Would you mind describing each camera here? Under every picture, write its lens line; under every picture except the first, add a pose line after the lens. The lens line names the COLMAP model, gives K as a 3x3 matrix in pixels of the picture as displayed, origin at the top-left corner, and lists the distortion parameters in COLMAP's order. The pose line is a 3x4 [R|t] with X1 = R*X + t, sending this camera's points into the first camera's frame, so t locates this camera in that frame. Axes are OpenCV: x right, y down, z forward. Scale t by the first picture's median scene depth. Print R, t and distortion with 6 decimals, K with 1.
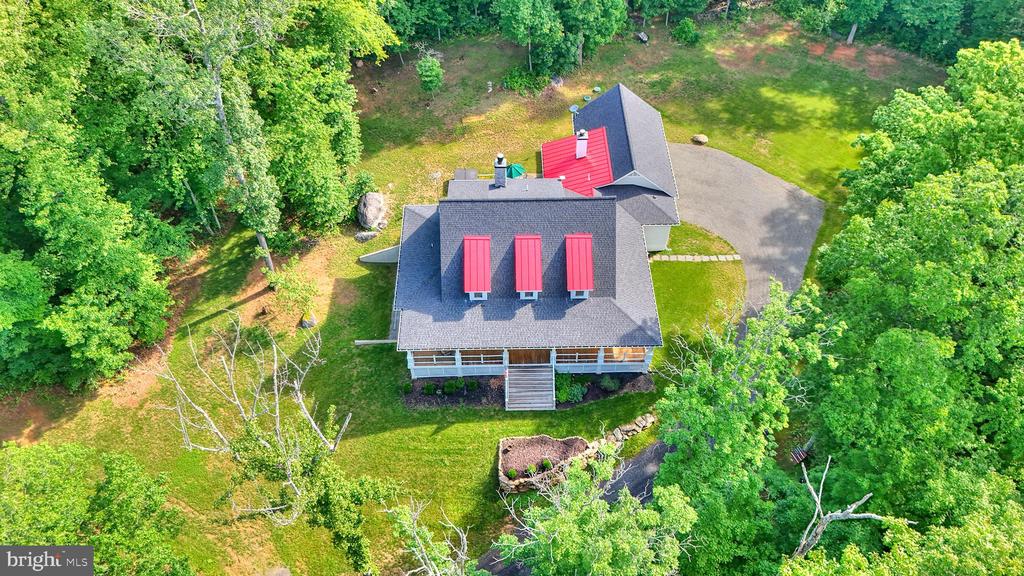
lens RADIAL K [[744.8, 0, 509.7], [0, 744.8, 290.7], [0, 0, 1]] dist [0.077606, -0.000166]
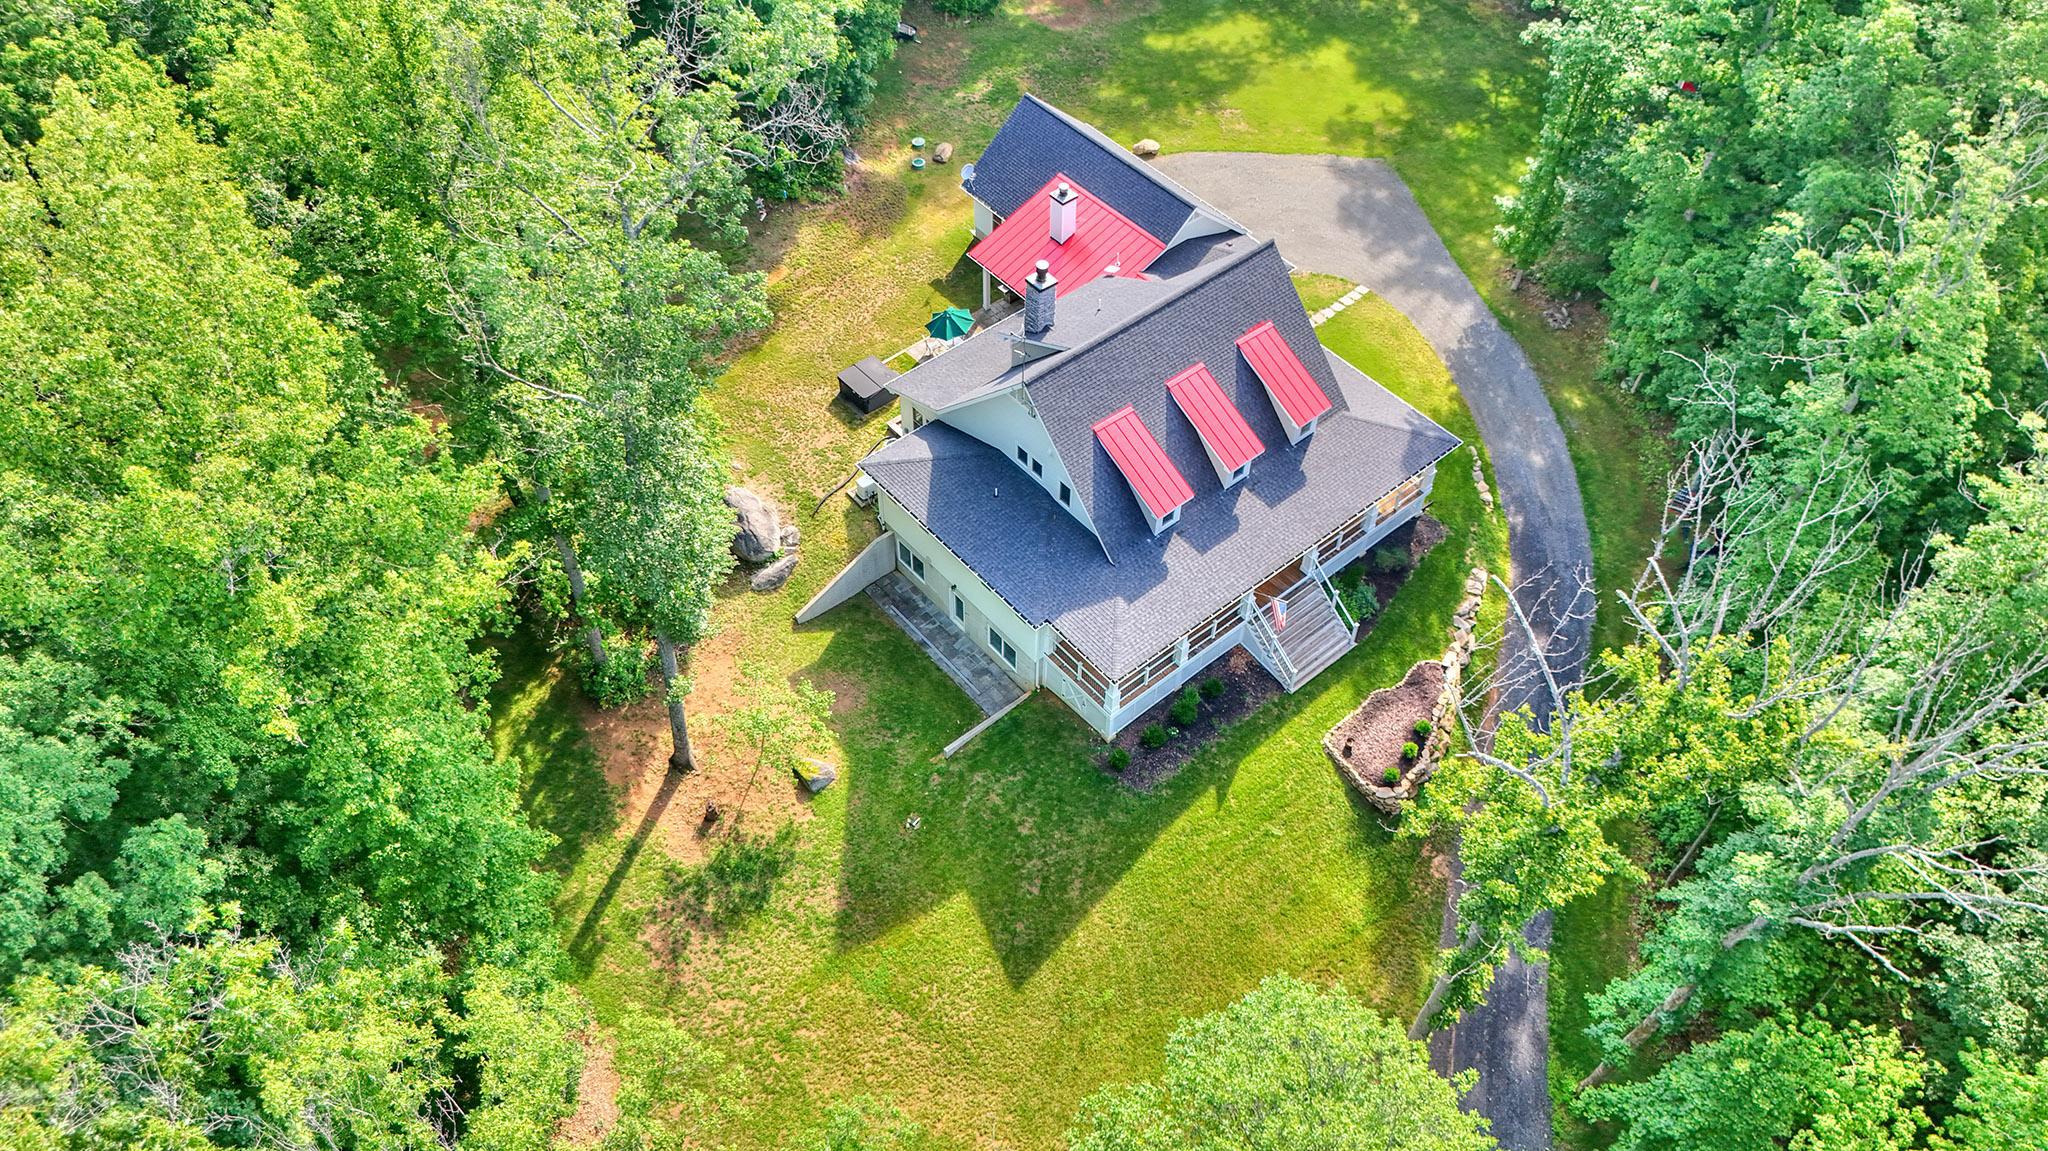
lens RADIAL K [[1489.6, 0, 1019.3], [0, 1489.6, 581.0], [0, 0, 1]] dist [0.077606, -0.000166]
pose [[0.774997, -0.476917, 0.414645, -0.507435], [0.486045, 0.869158, 0.091241, -0.088441], [-0.403906, 0.130825, 0.905397, 0.111573]]
